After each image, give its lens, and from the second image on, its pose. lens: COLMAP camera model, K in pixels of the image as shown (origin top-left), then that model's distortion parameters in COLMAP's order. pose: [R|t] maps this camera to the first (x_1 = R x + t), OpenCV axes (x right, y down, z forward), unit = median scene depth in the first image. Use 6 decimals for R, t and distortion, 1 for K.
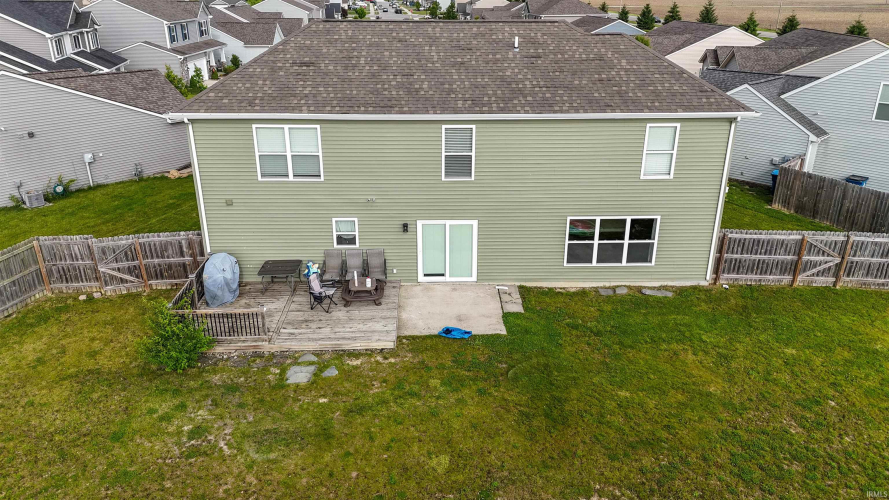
lens RADIAL K [[641.1, 0, 444.5], [0, 641.1, 250.0], [0, 0, 1]] dist [0.082168, -0.080164]
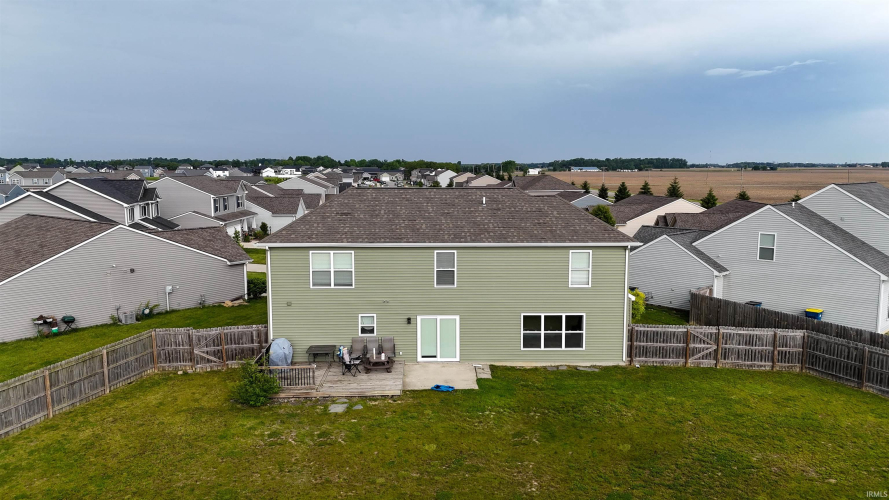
lens RADIAL K [[641.1, 0, 444.5], [0, 641.1, 250.0], [0, 0, 1]] dist [0.082168, -0.080164]
pose [[0.999996, -0.002188, -0.001851, 0.021210], [0.001640, 0.966516, -0.256601, 0.177408], [0.002350, 0.256597, 0.966516, -0.425110]]
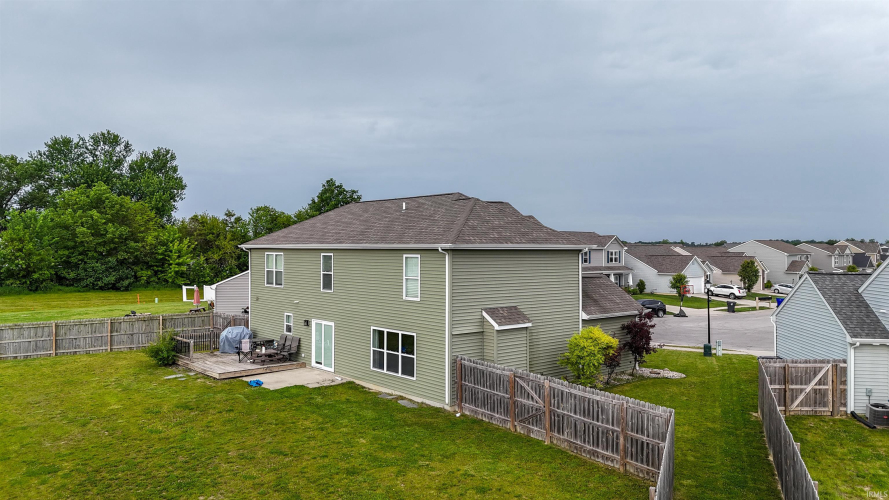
lens RADIAL K [[641.1, 0, 444.5], [0, 641.1, 250.0], [0, 0, 1]] dist [0.082168, -0.080164]
pose [[0.632097, -0.000942, -0.774889, 1.246035], [-0.290626, 0.926714, -0.238198, 0.066968], [0.718324, 0.375767, 0.585499, 0.302574]]
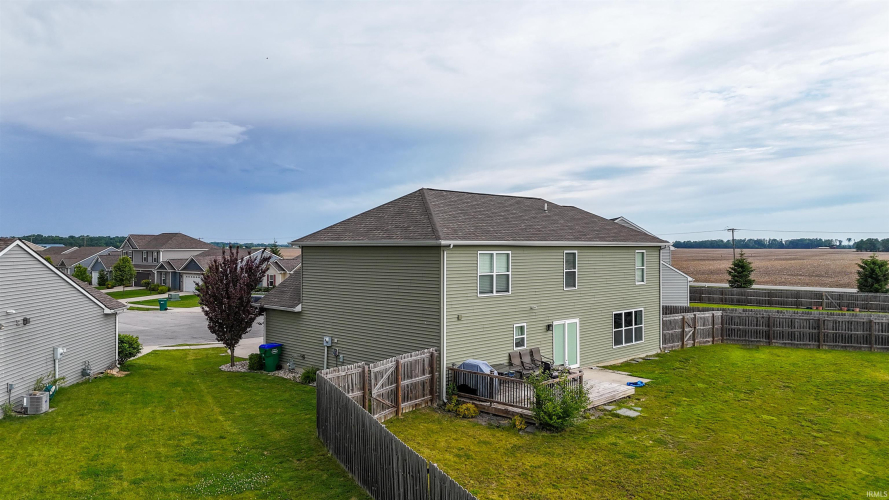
lens RADIAL K [[657.2, 0, 444.5], [0, 657.2, 250.0], [0, 0, 1]] dist [0.041718, -0.000634]
pose [[0.720877, -0.004475, 0.693049, -1.135768], [0.262170, 0.927434, -0.266709, 0.118950], [-0.641564, 0.373961, 0.669738, 0.169185]]
